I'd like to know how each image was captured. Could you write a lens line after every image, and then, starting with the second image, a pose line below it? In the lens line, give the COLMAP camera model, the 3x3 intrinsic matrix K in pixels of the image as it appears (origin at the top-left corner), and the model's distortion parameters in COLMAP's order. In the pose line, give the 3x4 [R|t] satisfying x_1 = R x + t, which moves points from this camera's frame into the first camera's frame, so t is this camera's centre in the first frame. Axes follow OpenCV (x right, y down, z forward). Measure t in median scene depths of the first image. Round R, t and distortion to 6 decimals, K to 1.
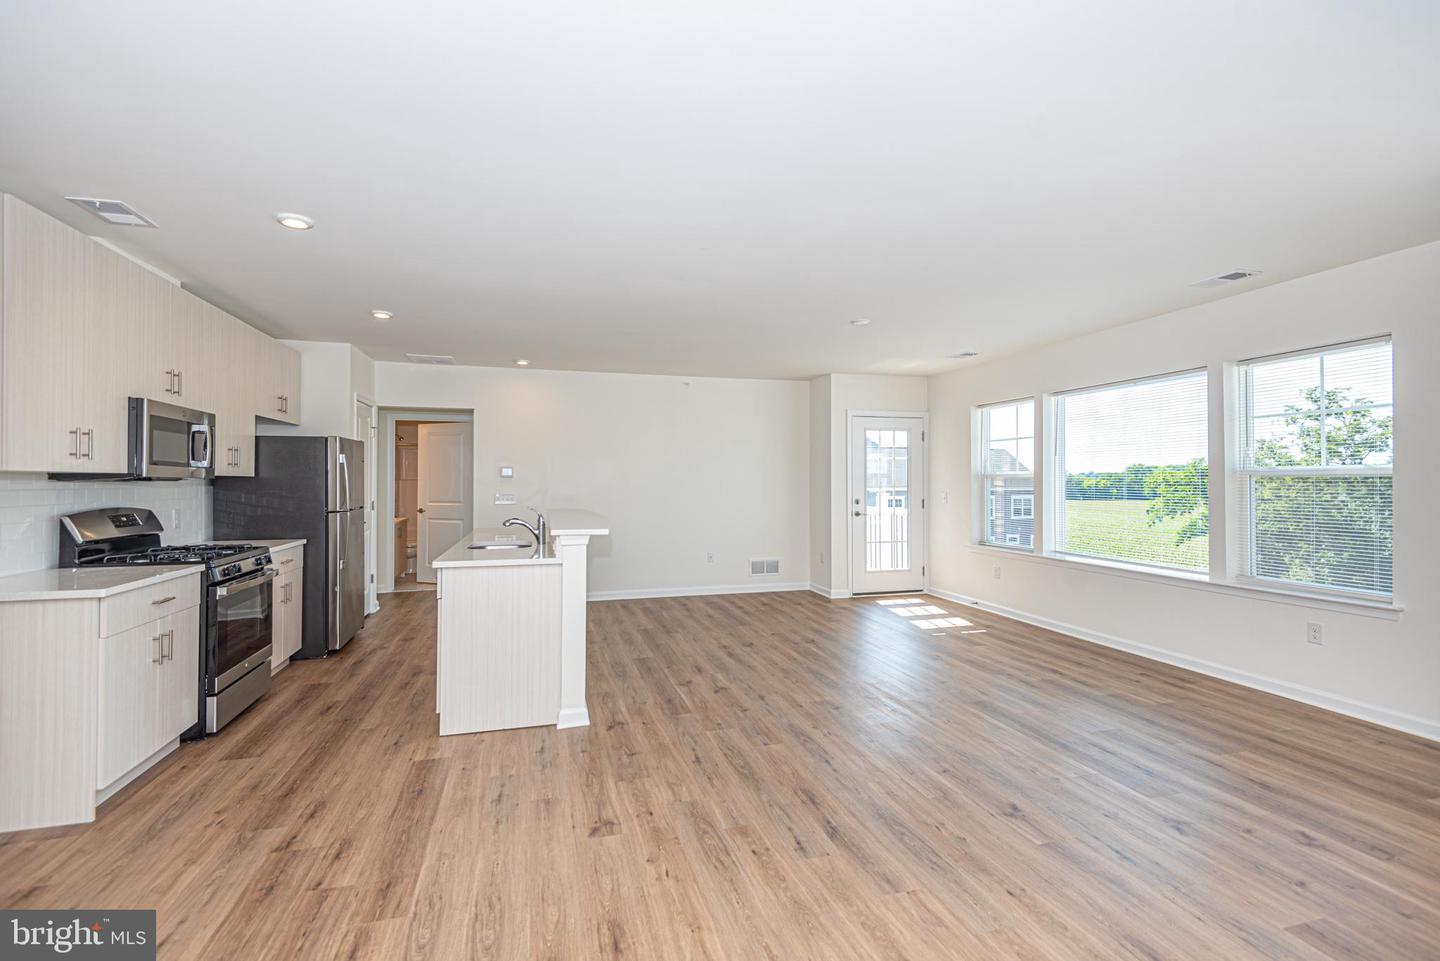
lens RADIAL K [[663.3, 0, 713.6], [0, 663.3, 477.5], [0, 0, 1]] dist [0.036540, -0.024092]
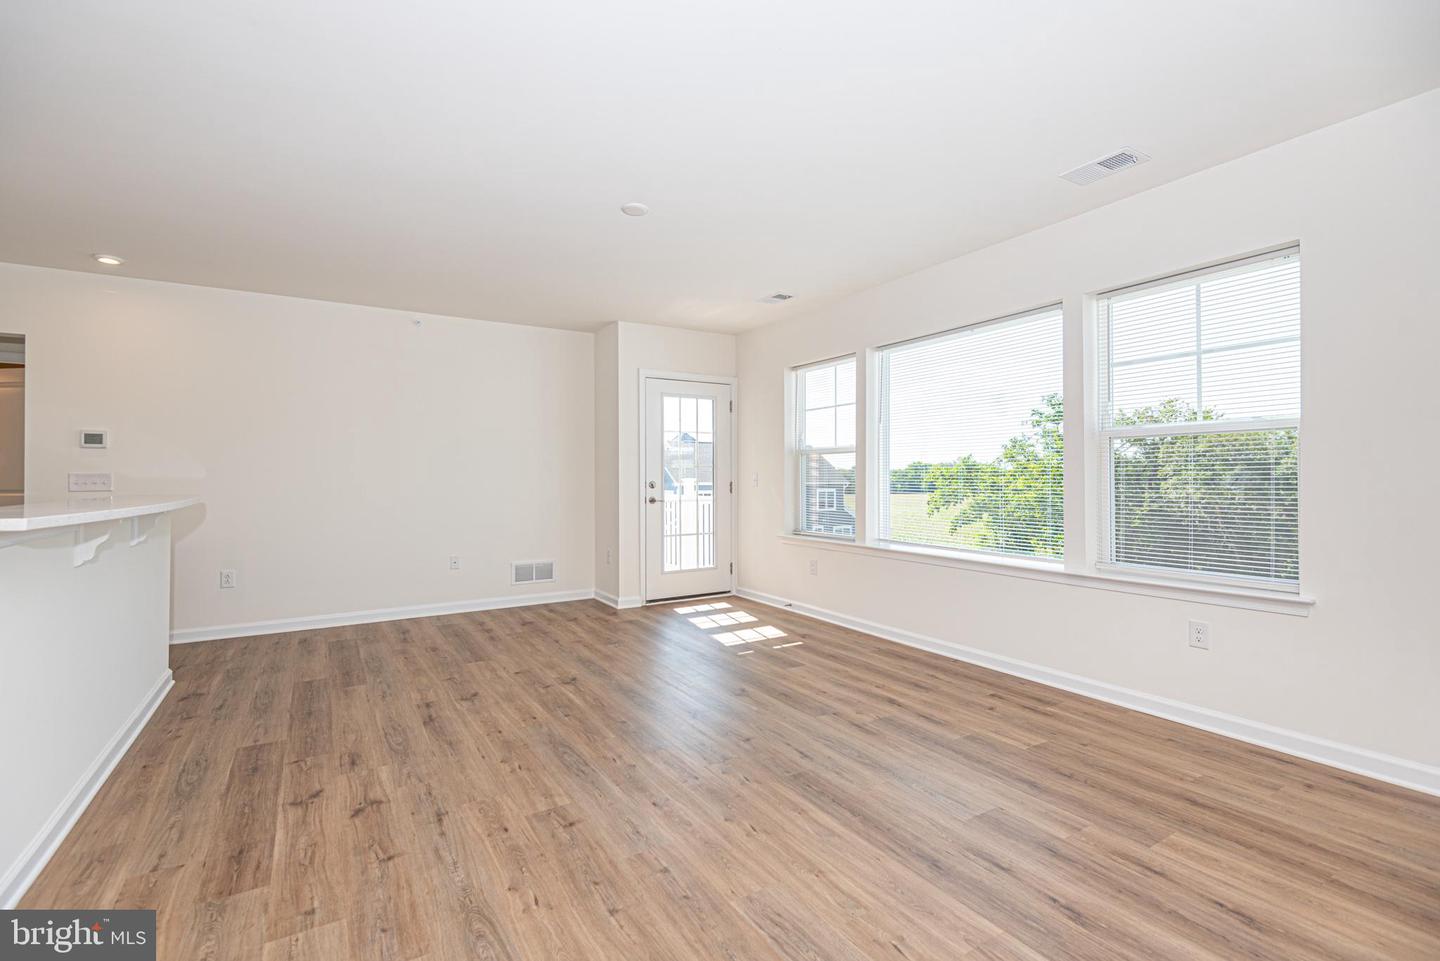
lens RADIAL K [[660.8, 0, 739.1], [0, 660.8, 475.2], [0, 0, 1]] dist [0.038320, -0.023860]
pose [[0.953848, 0.000708, 0.300288, 0.133731], [-0.001014, 0.999999, 0.000860, 0.040633], [-0.300288, -0.001125, 0.953848, 0.364434]]
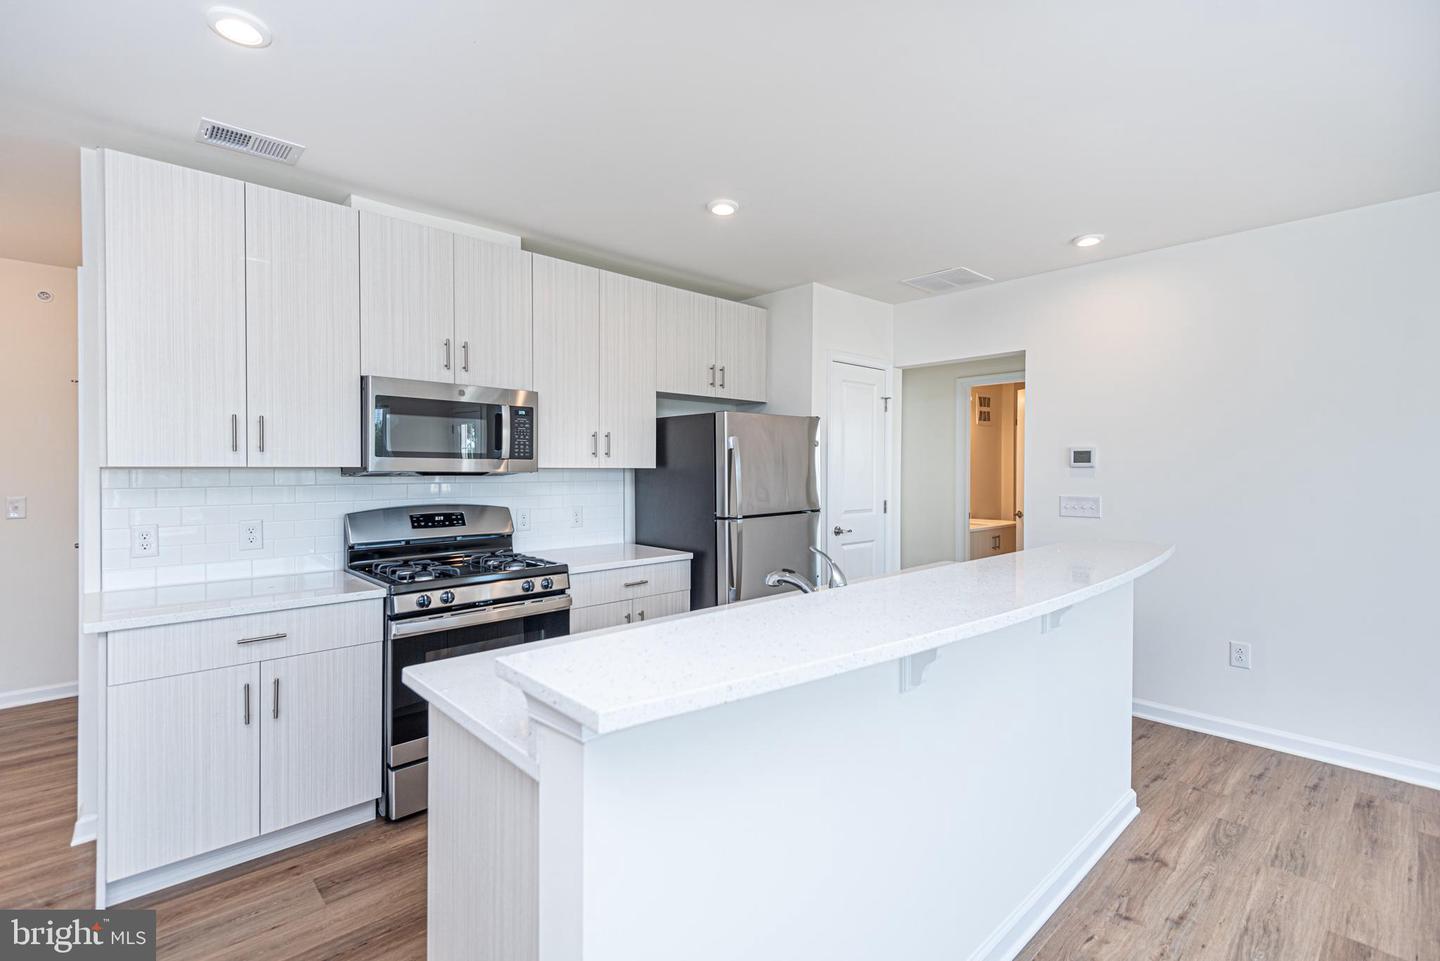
lens RADIAL K [[628.8, 0, 721.2], [0, 628.8, 475.7], [0, 0, 1]] dist [0.018880, -0.009764]
pose [[0.456466, 0.013379, -0.889640, 0.028529], [0.005394, 0.999827, 0.017804, -0.005988], [0.889725, -0.012926, 0.456315, 0.831368]]
